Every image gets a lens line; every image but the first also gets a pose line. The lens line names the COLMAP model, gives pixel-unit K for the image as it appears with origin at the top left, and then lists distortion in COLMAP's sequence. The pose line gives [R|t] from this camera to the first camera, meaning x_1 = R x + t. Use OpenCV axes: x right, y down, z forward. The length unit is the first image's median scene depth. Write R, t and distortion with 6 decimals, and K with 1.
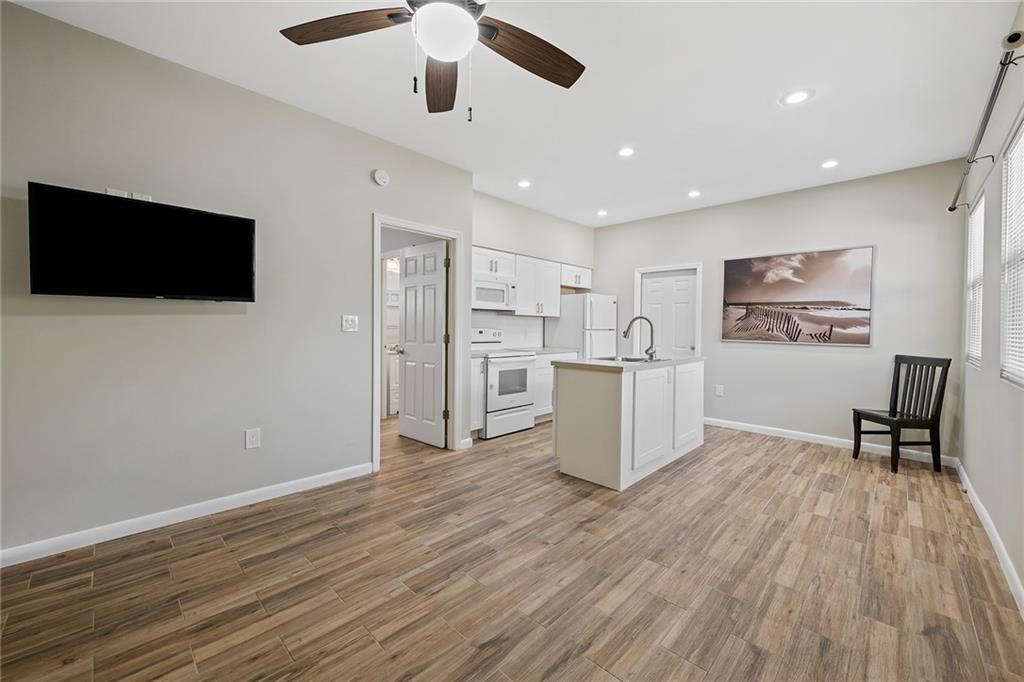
lens RADIAL K [[408.0, 0, 514.4], [0, 408.0, 333.6], [0, 0, 1]] dist [-0.000744, -0.000017]
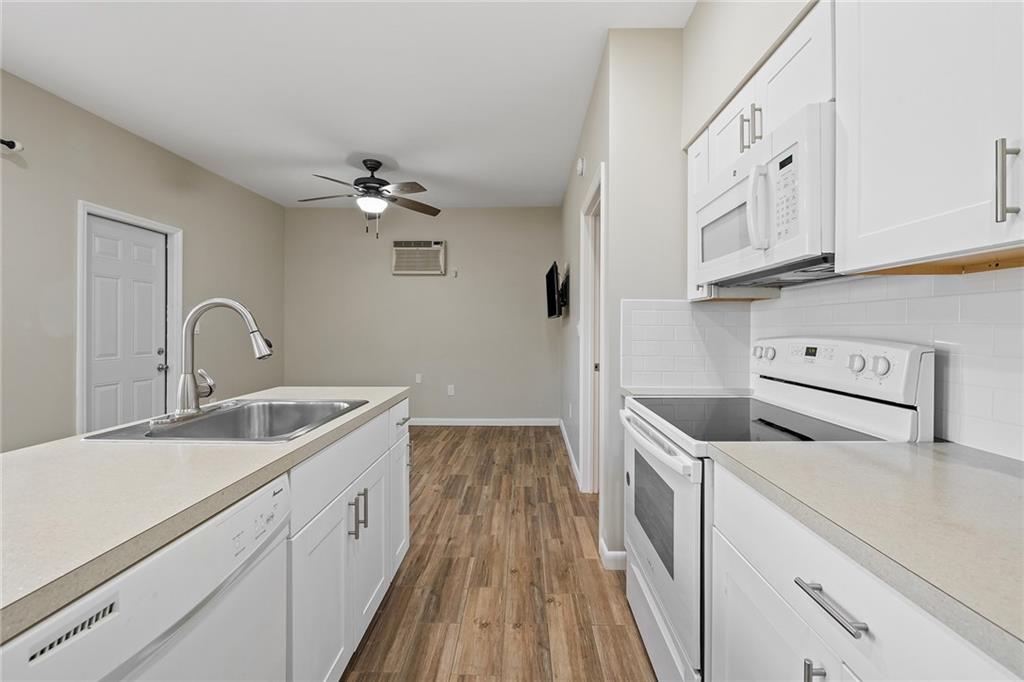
lens RADIAL K [[429.7, 0, 516.4], [0, 429.7, 332.9], [0, 0, 1]] dist [0.000560, 0.000012]
pose [[-0.737930, -0.004138, -0.674865, 0.441156], [-0.021587, 0.999614, 0.017476, -0.027217], [0.674532, 0.027464, -0.737734, 1.723950]]
